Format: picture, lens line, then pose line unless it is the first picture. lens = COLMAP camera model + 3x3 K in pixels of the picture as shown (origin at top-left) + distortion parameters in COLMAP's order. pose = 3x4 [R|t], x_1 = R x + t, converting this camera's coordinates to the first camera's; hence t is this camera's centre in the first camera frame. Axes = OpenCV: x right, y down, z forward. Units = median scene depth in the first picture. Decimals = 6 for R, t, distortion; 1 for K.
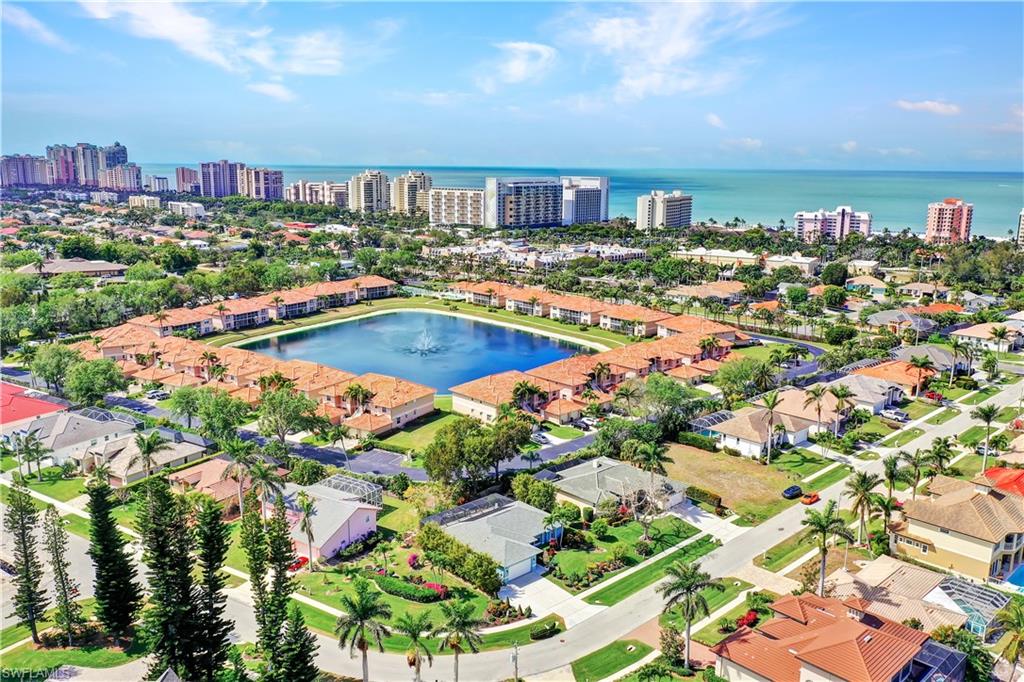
lens RADIAL K [[821.5, 0, 512.0], [0, 821.5, 341.0], [0, 0, 1]] dist [-0.006353, 0.004777]
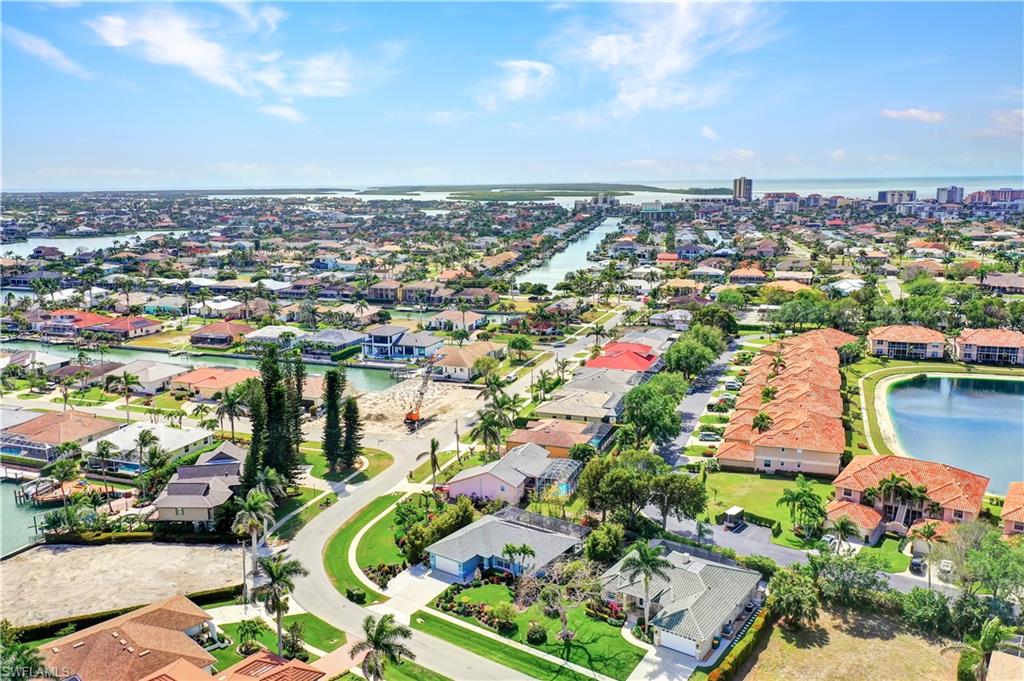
lens RADIAL K [[807.1, 0, 513.8], [0, 807.1, 335.3], [0, 0, 1]] dist [-0.006524, 0.000758]
pose [[0.185925, 0.169231, -0.967881, 0.361711], [-0.186846, 0.973171, 0.134264, -0.059309], [0.964635, 0.155881, 0.212557, 0.306857]]
